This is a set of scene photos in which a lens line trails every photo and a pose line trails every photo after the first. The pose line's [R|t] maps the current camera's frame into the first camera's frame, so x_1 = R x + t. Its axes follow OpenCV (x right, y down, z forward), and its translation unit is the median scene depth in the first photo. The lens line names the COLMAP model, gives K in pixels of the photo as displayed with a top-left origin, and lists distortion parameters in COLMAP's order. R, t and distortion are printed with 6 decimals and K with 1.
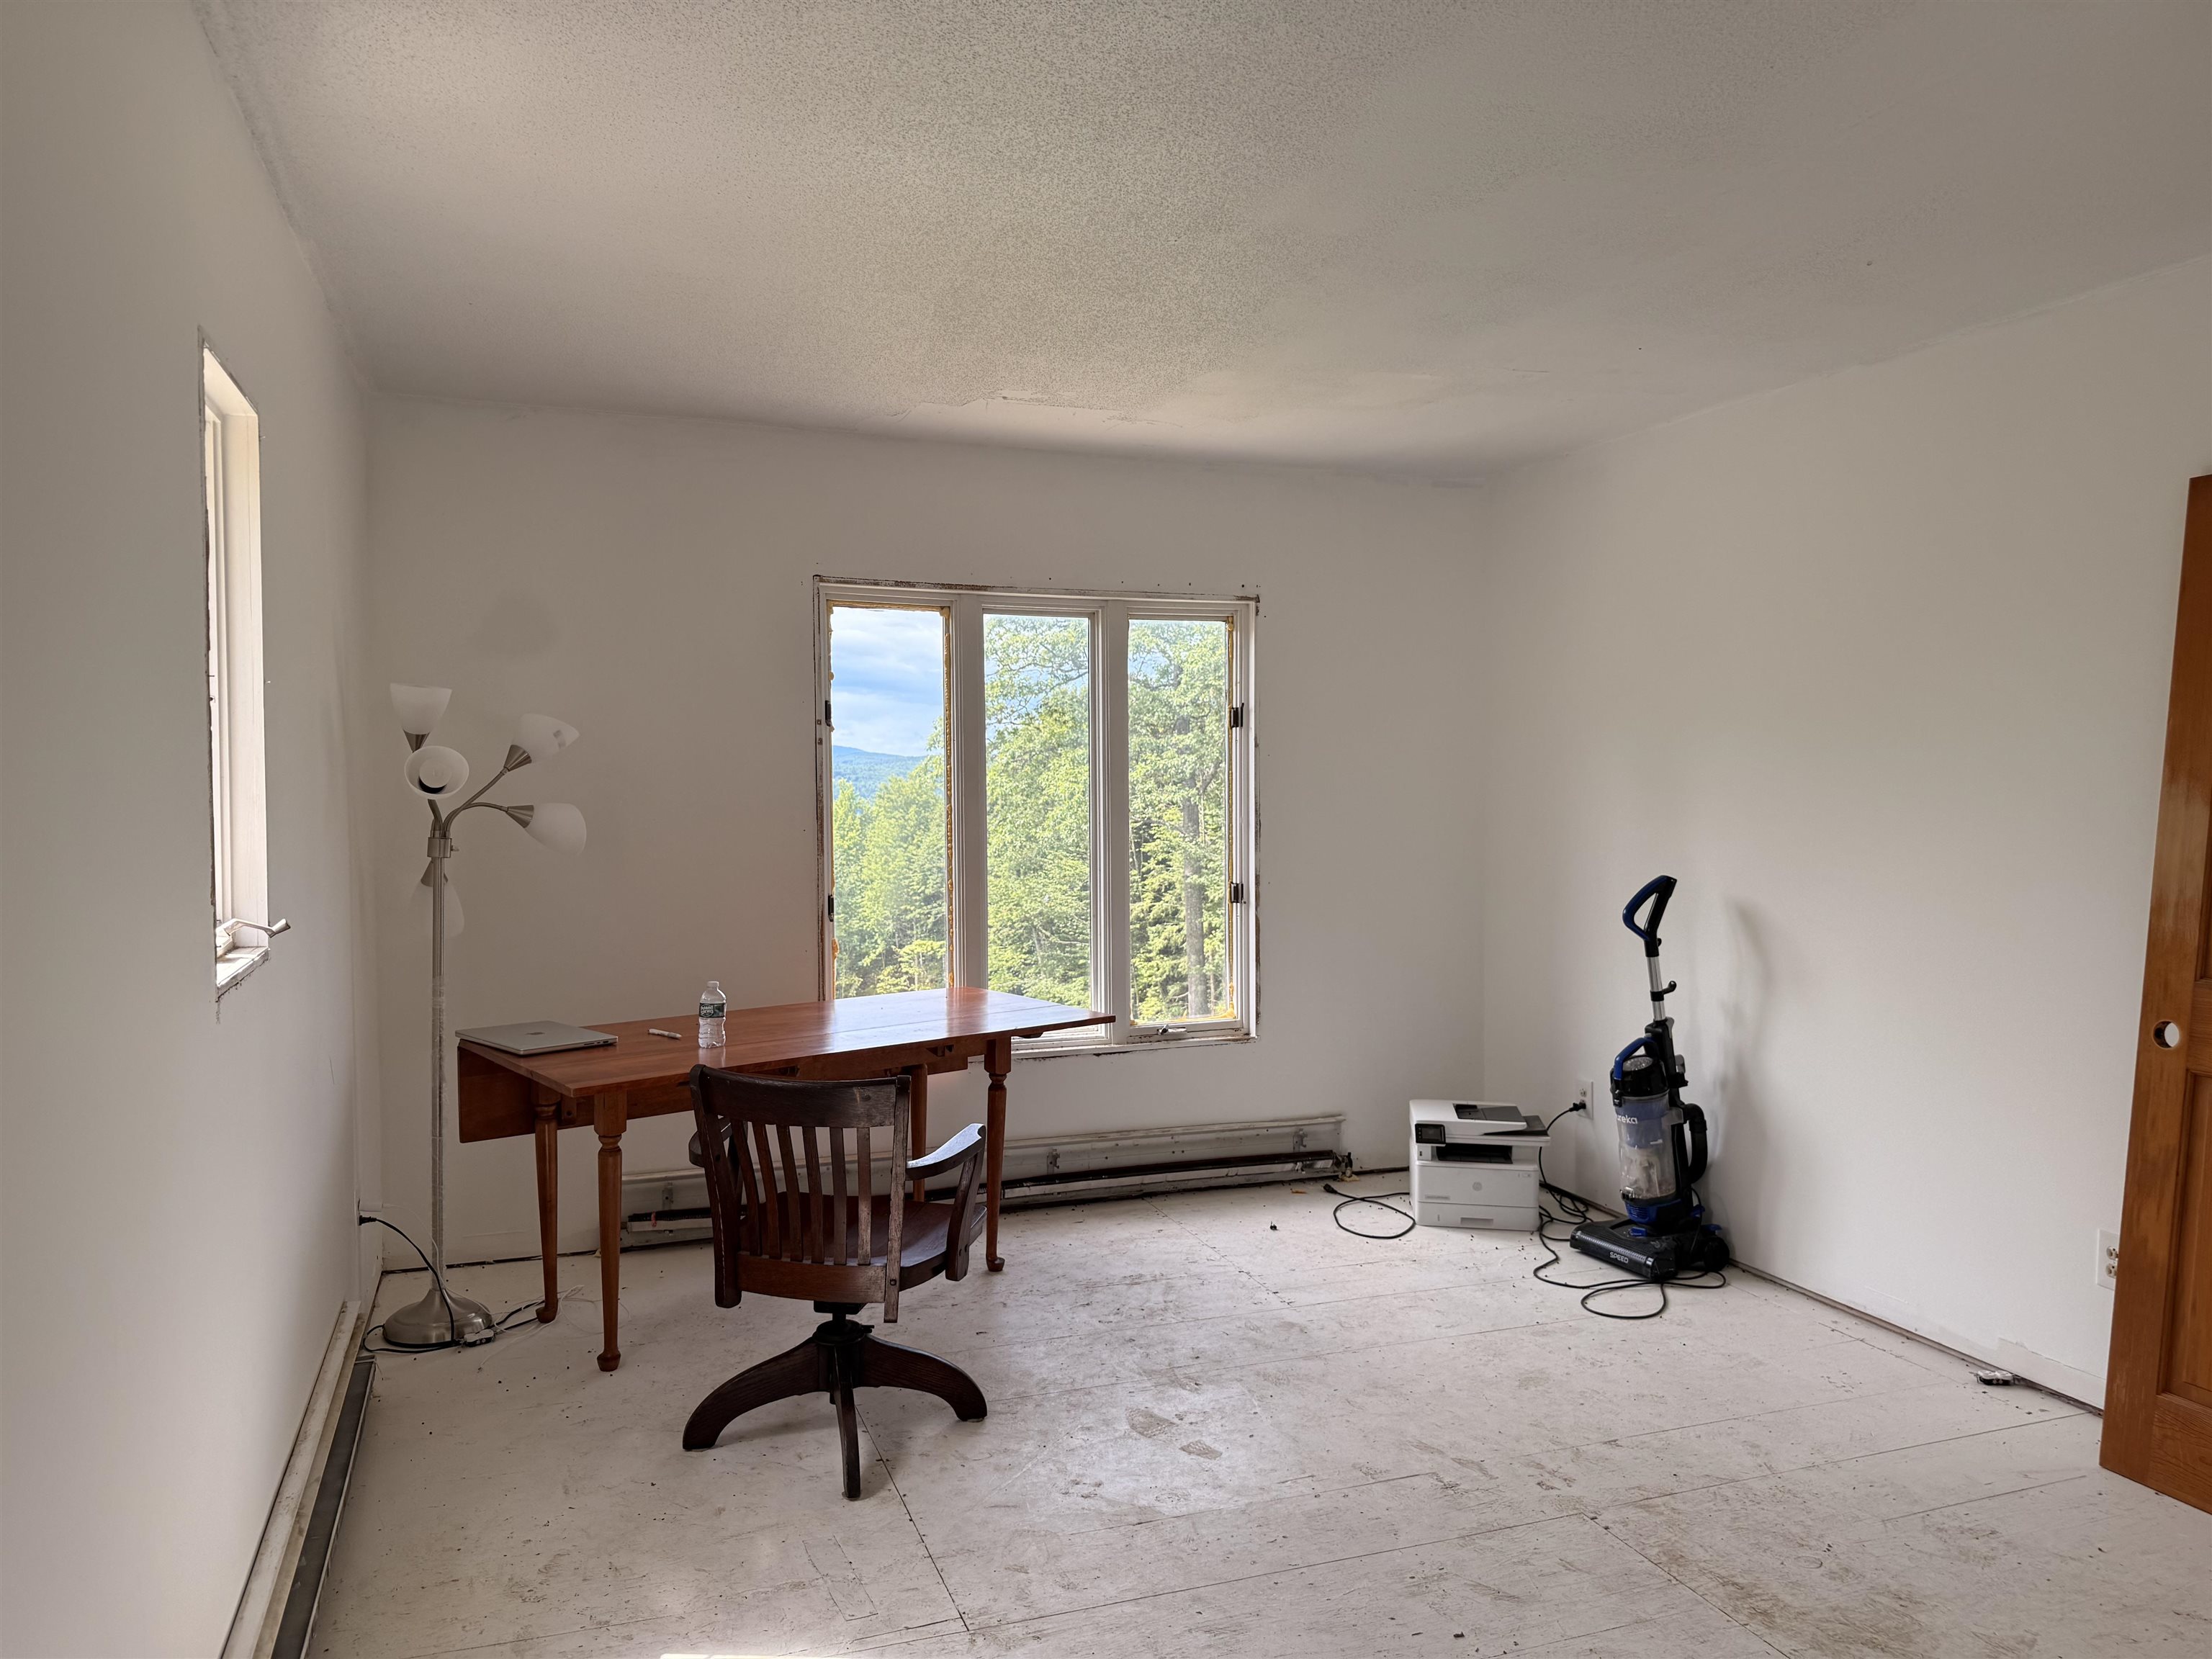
lens RADIAL K [[1572.3, 0, 1112.1], [0, 1572.3, 825.7], [0, 0, 1]] dist [0.028035, -0.012179]
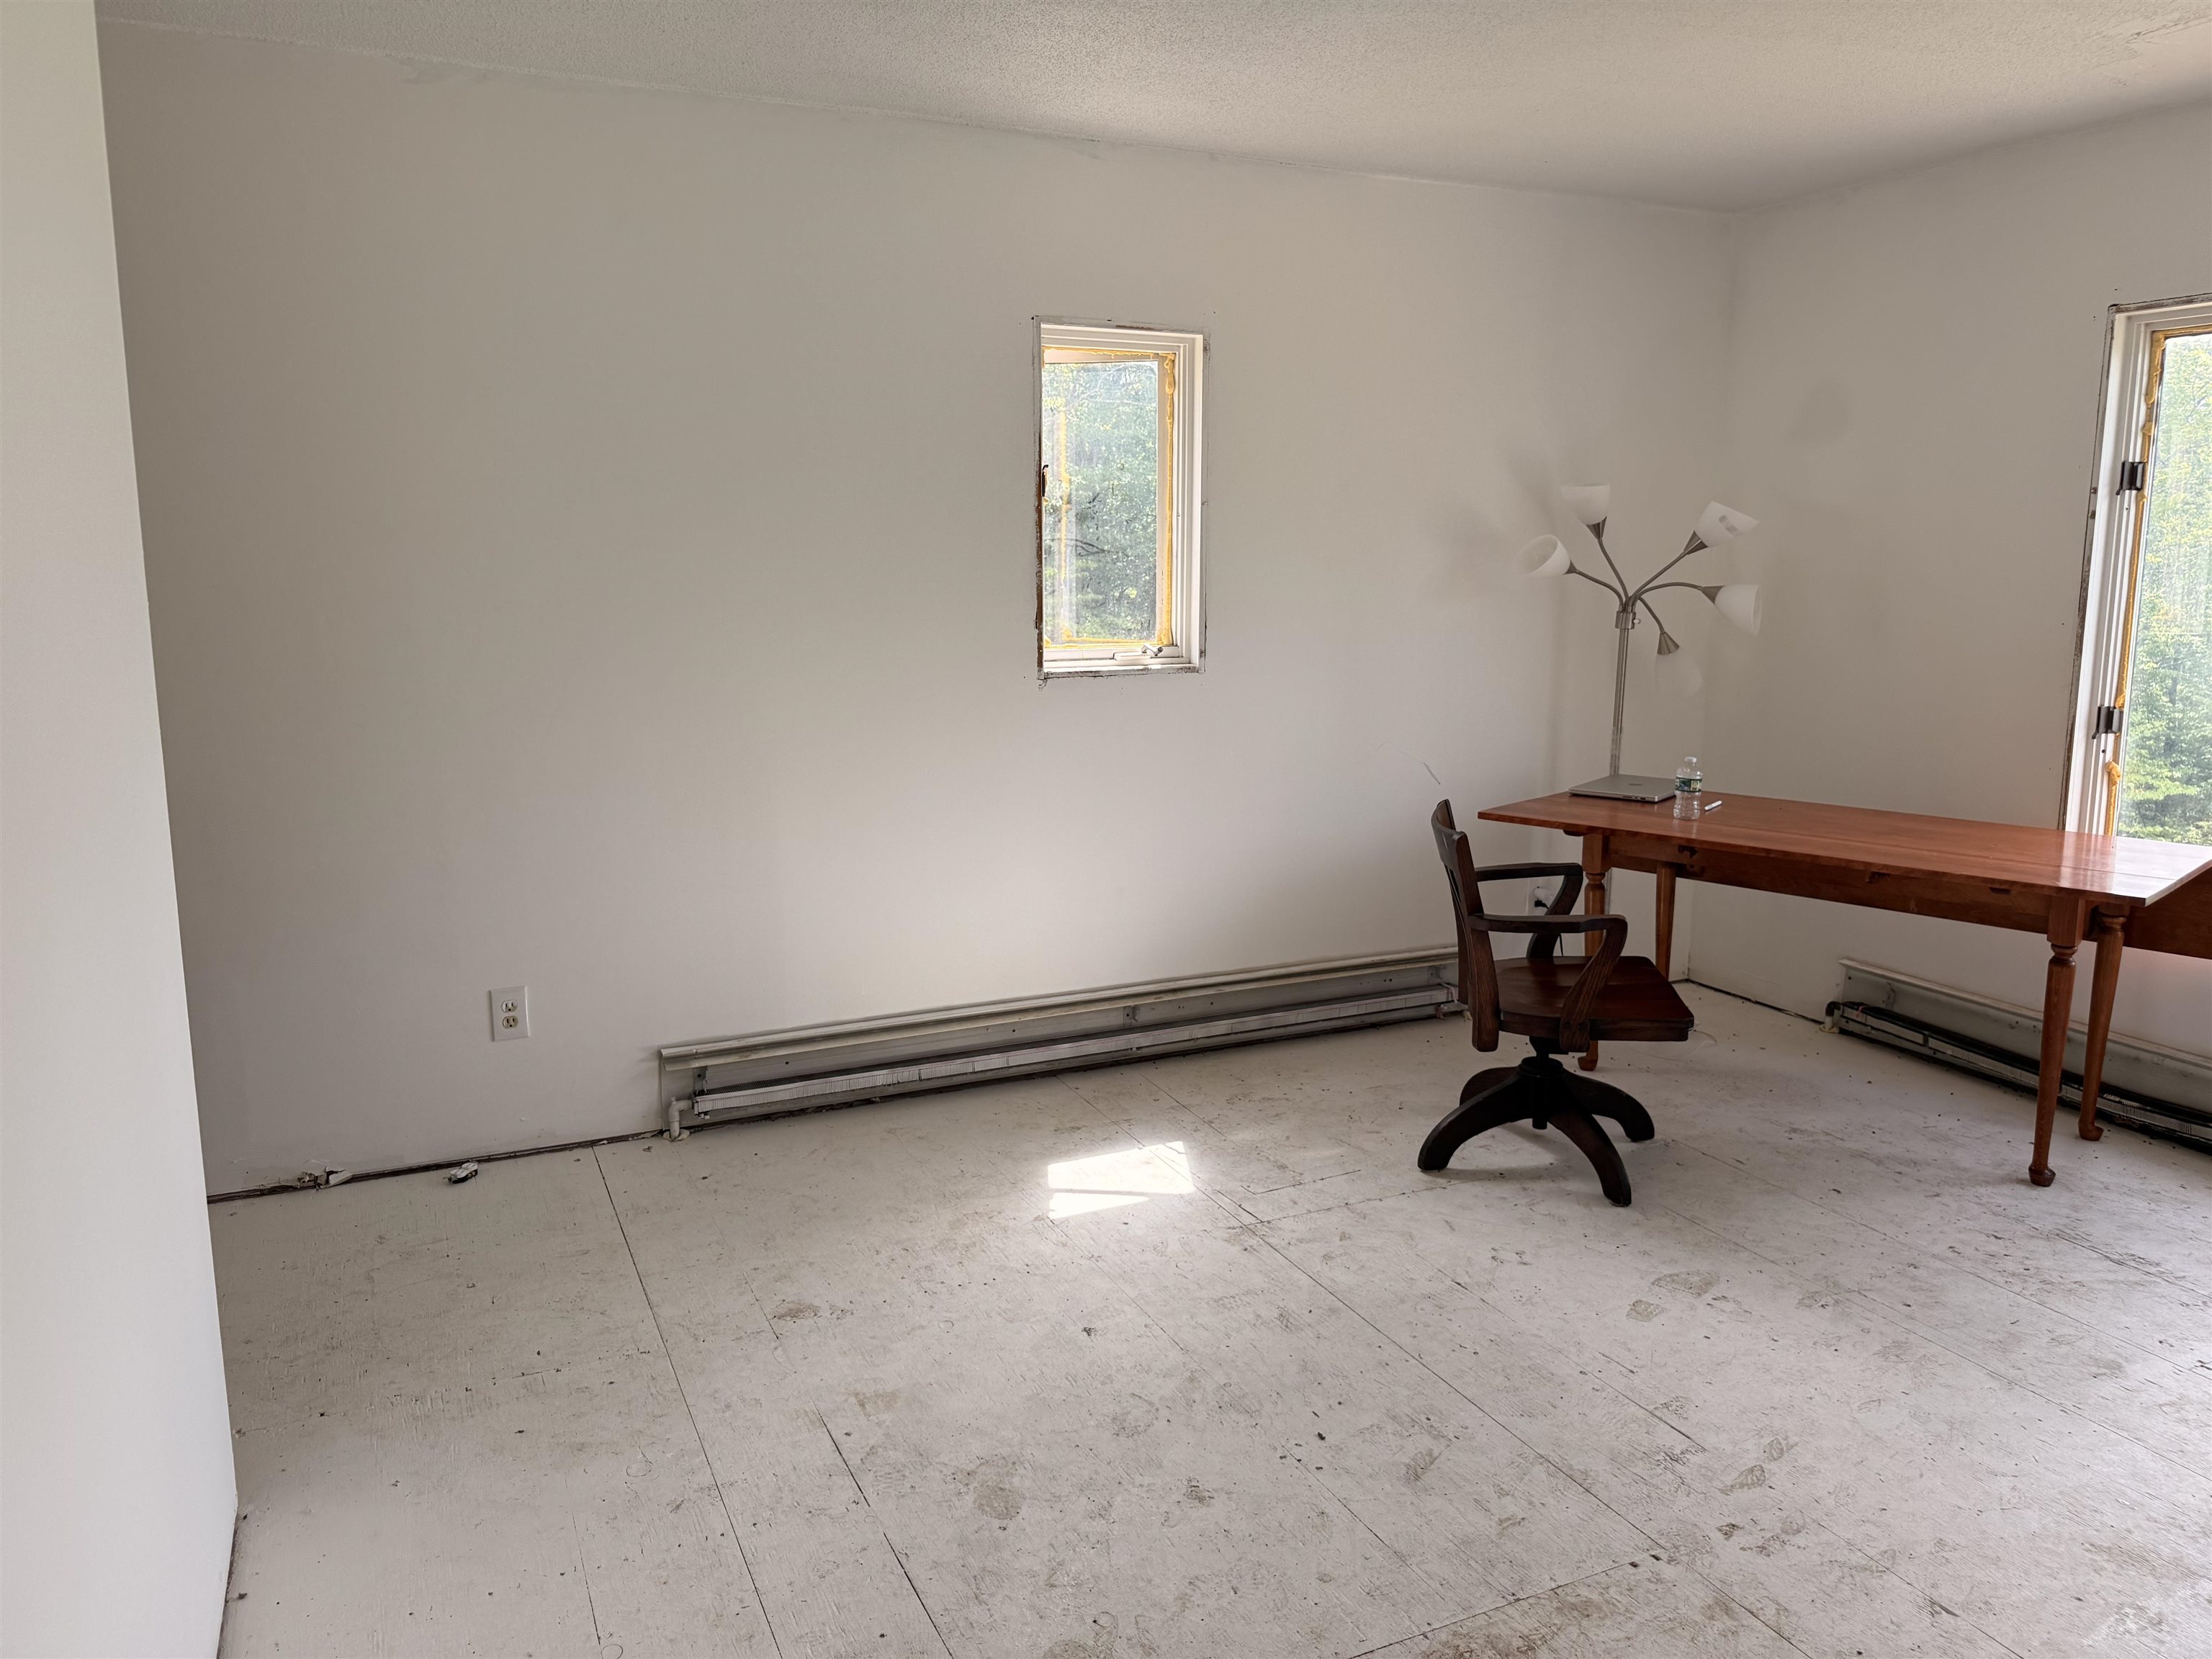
lens RADIAL K [[1572.3, 0, 1113.3], [0, 1572.3, 825.5], [0, 0, 1]] dist [0.028035, -0.012179]
pose [[0.076558, 0.157542, -0.984540, 0.785673], [-0.043679, 0.987020, 0.154542, -0.000075], [0.996108, 0.031173, 0.082446, 0.558014]]
